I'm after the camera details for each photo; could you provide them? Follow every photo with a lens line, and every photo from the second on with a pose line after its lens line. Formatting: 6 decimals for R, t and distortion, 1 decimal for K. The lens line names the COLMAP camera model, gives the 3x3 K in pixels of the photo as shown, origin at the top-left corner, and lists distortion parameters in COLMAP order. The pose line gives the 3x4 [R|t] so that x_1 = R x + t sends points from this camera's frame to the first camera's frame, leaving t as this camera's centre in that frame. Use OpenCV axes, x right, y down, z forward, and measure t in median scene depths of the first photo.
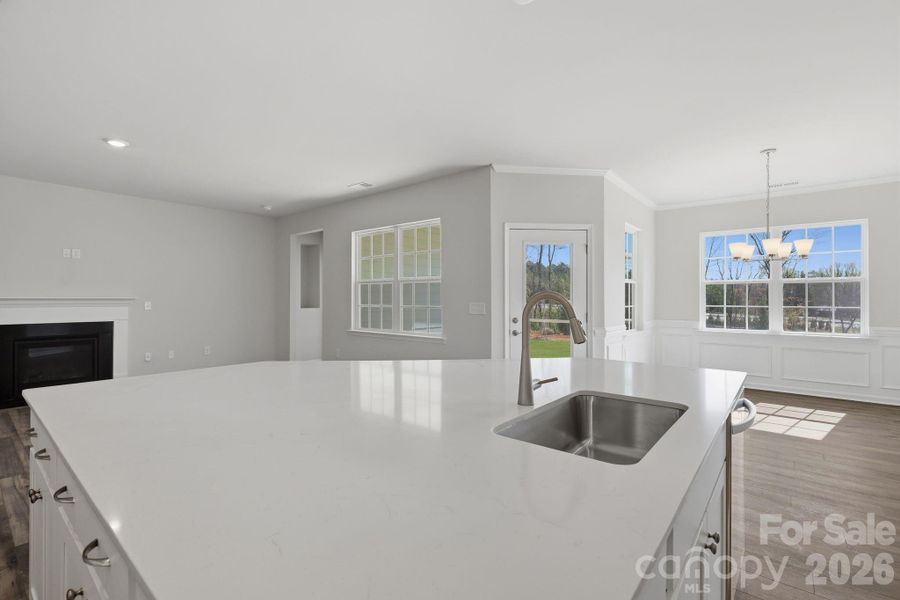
lens RADIAL K [[405.3, 0, 452.1], [0, 405.3, 297.3], [0, 0, 1]] dist [0.002735, 0.000366]
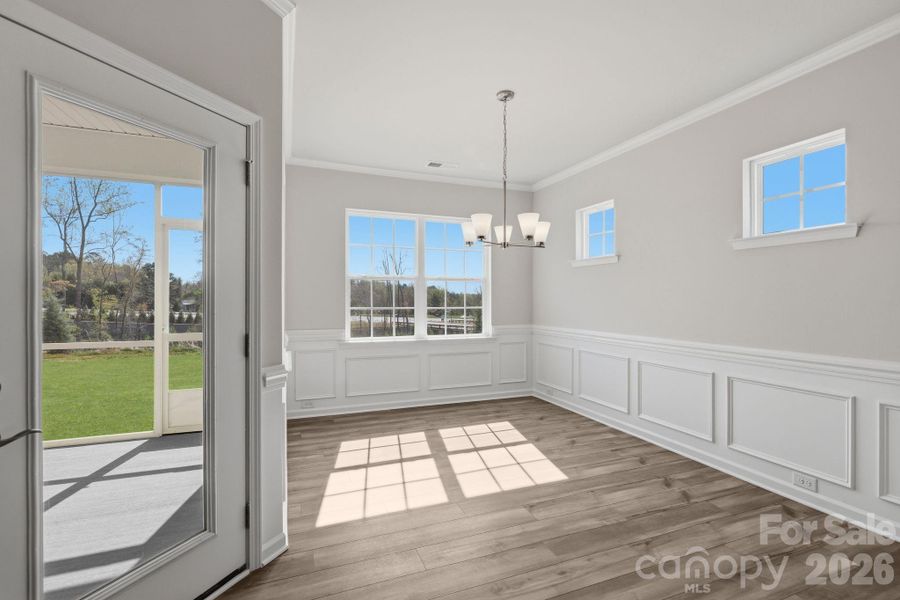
lens RADIAL K [[405.3, 0, 455.0], [0, 405.3, 306.2], [0, 0, 1]] dist [0.002735, 0.000366]
pose [[0.477581, -0.014155, 0.878474, 0.057257], [-0.004801, 0.999813, 0.018720, 0.002699], [-0.878575, -0.013158, 0.477423, 0.475171]]
